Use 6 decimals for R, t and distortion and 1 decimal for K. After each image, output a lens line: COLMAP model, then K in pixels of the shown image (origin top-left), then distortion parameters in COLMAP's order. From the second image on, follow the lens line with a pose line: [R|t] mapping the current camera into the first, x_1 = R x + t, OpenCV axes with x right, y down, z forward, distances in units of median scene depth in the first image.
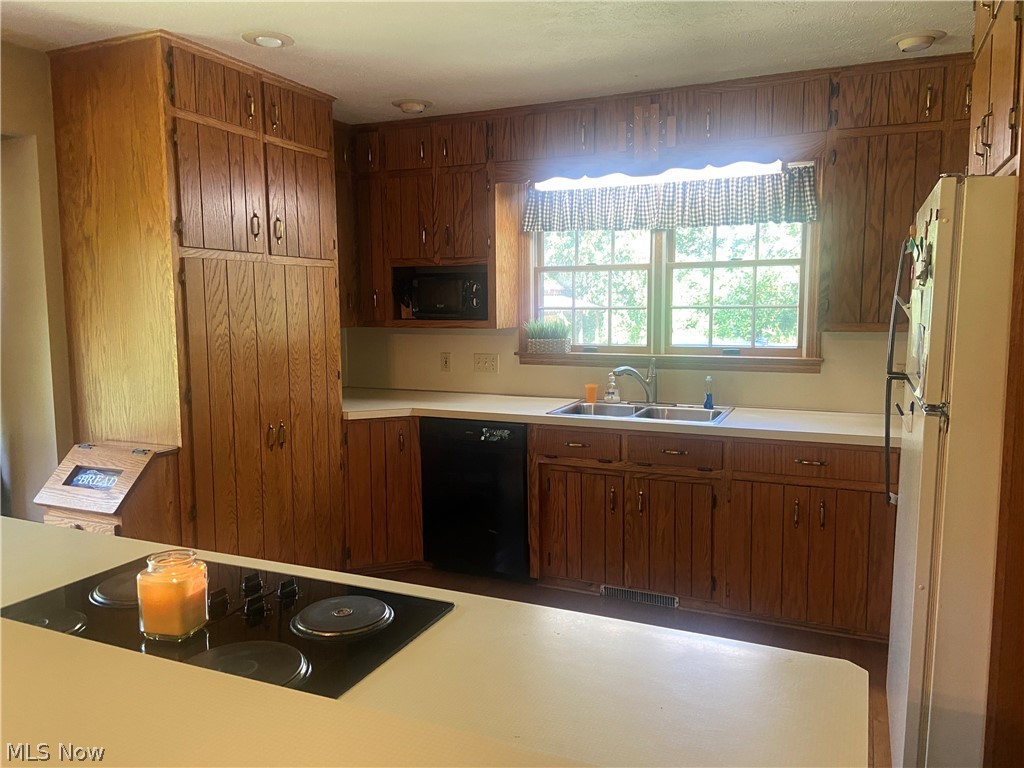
lens RADIAL K [[779.8, 0, 507.1], [0, 779.8, 386.9], [0, 0, 1]] dist [0.101285, -0.114698]
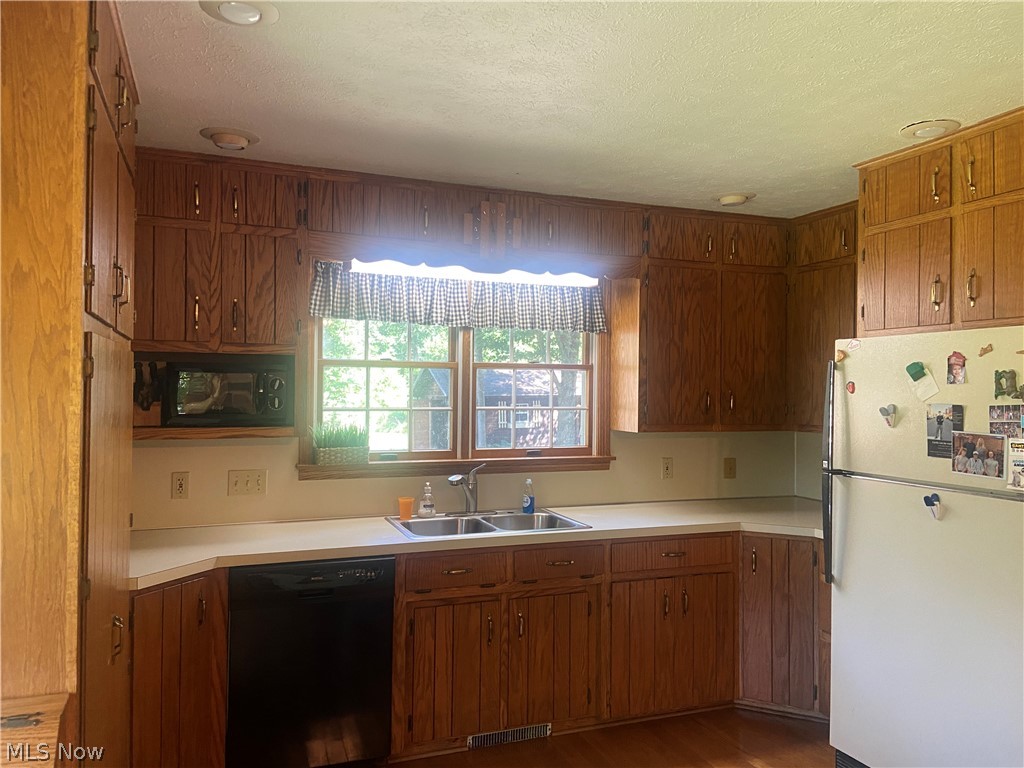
lens RADIAL K [[779.8, 0, 511.5], [0, 779.8, 384.8], [0, 0, 1]] dist [0.101285, -0.114698]
pose [[0.694516, 0.016327, 0.719292, -0.474825], [0.066042, 0.994075, -0.086331, -0.049282], [-0.716439, 0.107461, 0.689323, 0.336538]]
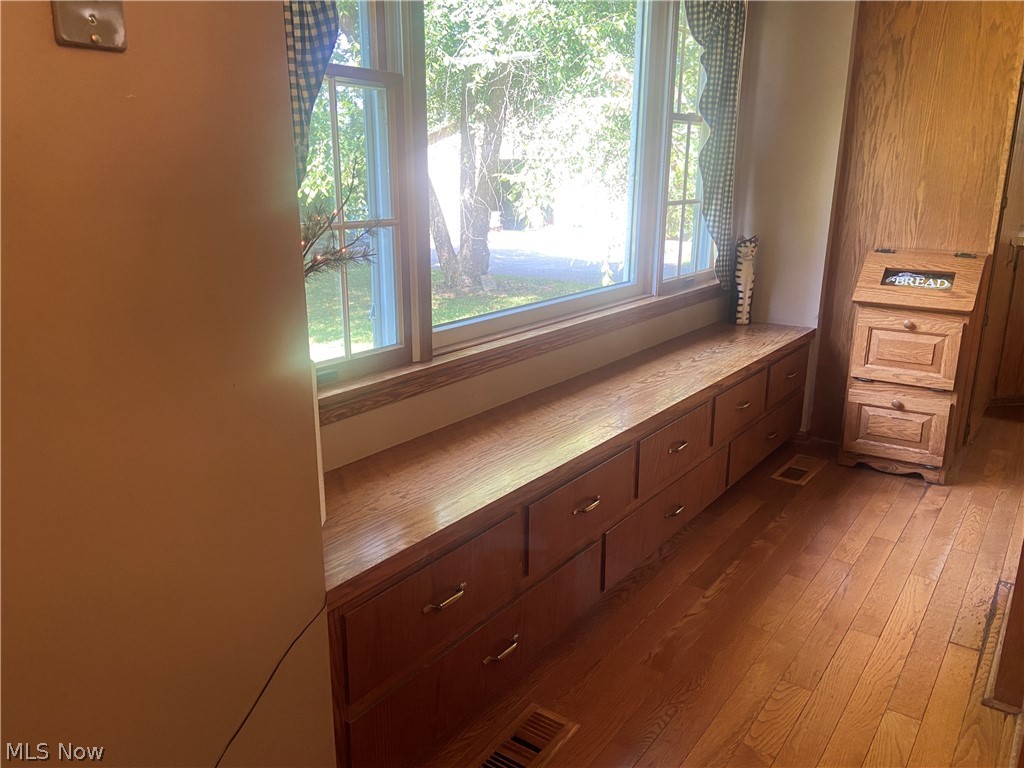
lens RADIAL K [[779.8, 0, 511.0], [0, 779.8, 382.2], [0, 0, 1]] dist [0.101285, -0.114698]
pose [[0.982529, 0.054240, -0.178030, -0.666957], [-0.025290, 0.986627, 0.161022, 0.073360], [0.184383, -0.153706, 0.970761, -0.108456]]
